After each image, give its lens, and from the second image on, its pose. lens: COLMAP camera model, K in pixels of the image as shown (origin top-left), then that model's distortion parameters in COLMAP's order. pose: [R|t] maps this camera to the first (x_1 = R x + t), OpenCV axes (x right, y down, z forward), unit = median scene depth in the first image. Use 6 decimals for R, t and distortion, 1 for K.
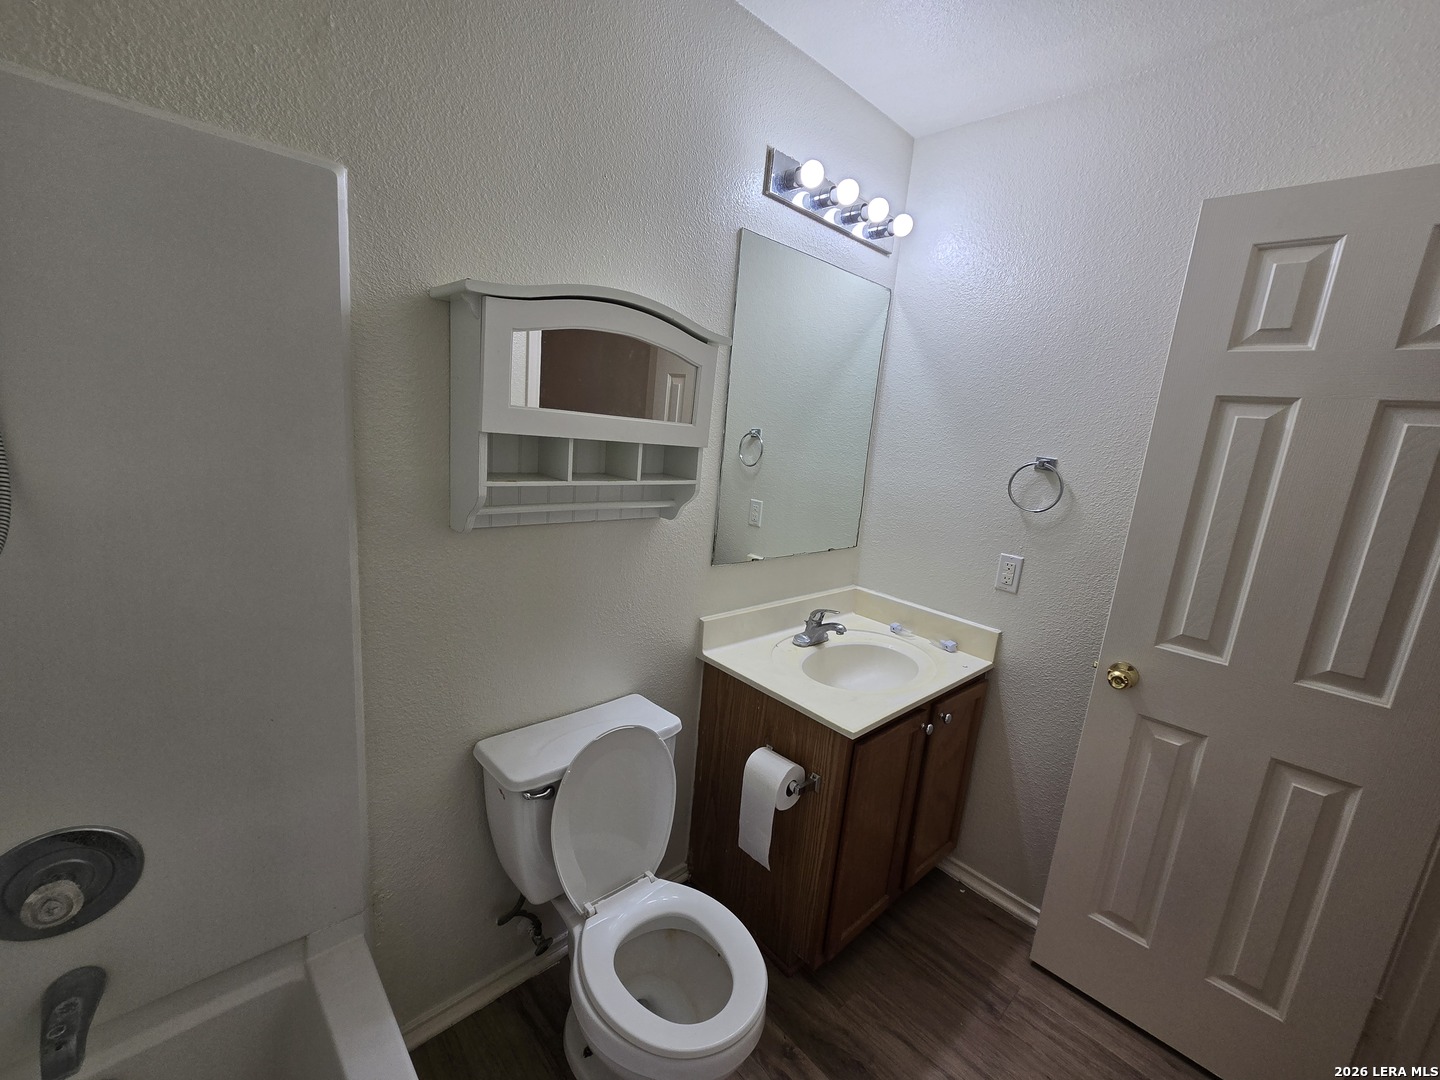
lens RADIAL K [[584.5, 0, 715.7], [0, 584.5, 569.5], [0, 0, 1]] dist [-0.000623, -0.000043]
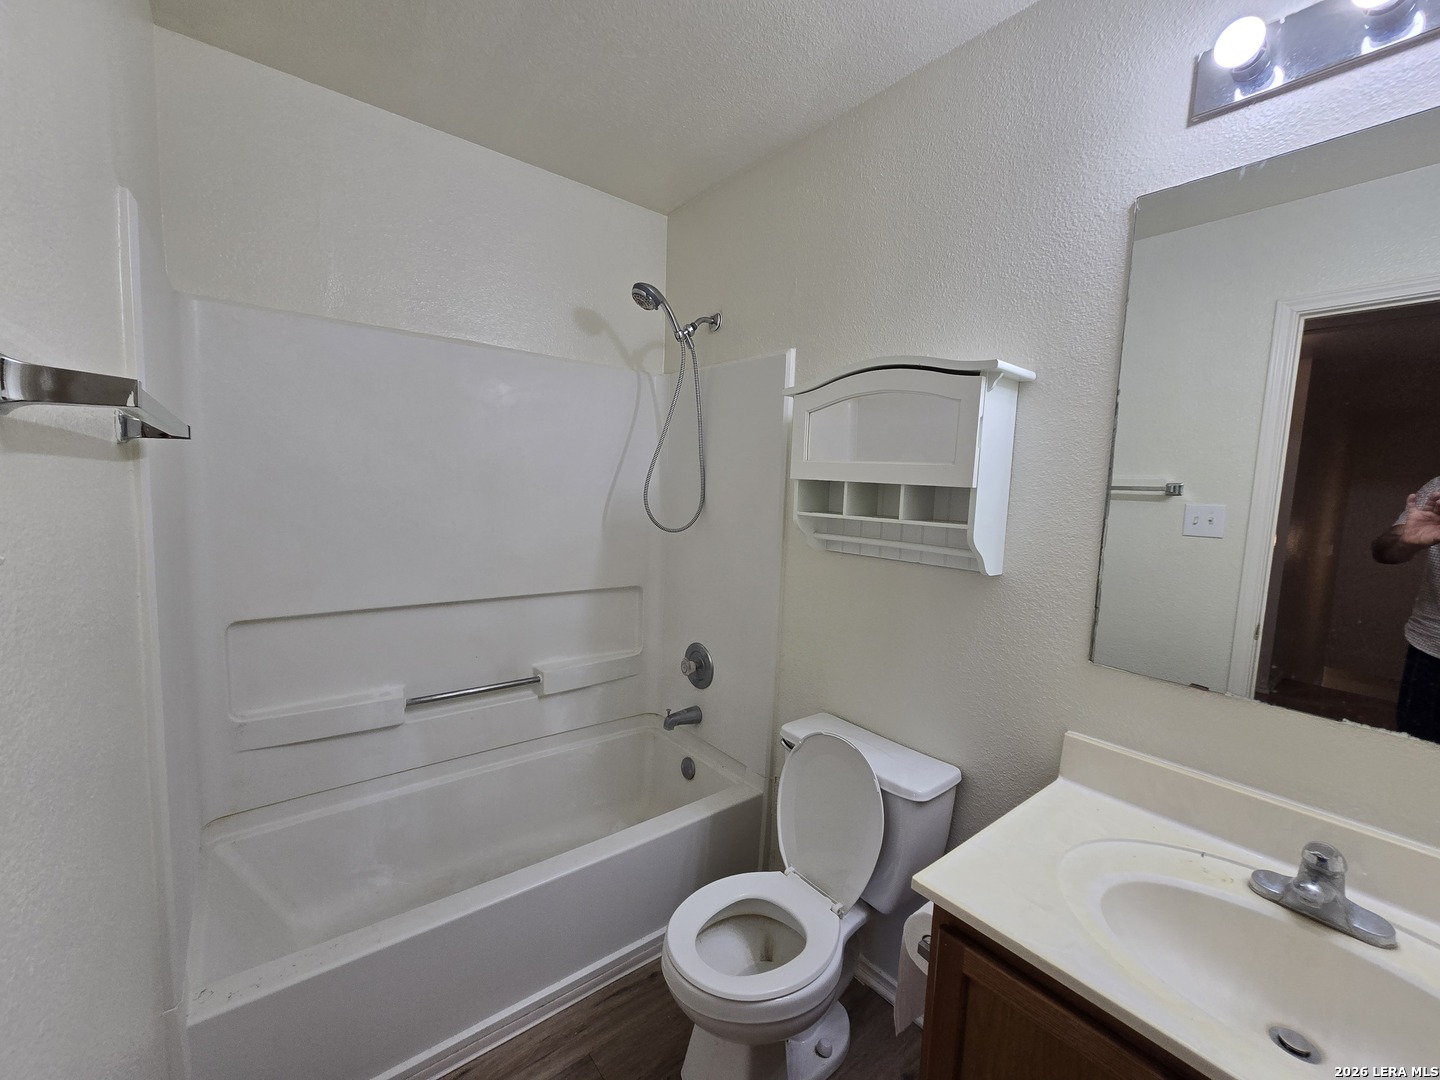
lens RADIAL K [[590.4, 0, 720.0], [0, 590.4, 540.0], [0, 0, 1]] dist [-0.001629, -0.000125]
pose [[-0.069529, 0.024646, -0.997275, 0.956478], [-0.269651, 0.962016, 0.042575, -0.075464], [0.960445, 0.271877, -0.060243, 0.767605]]
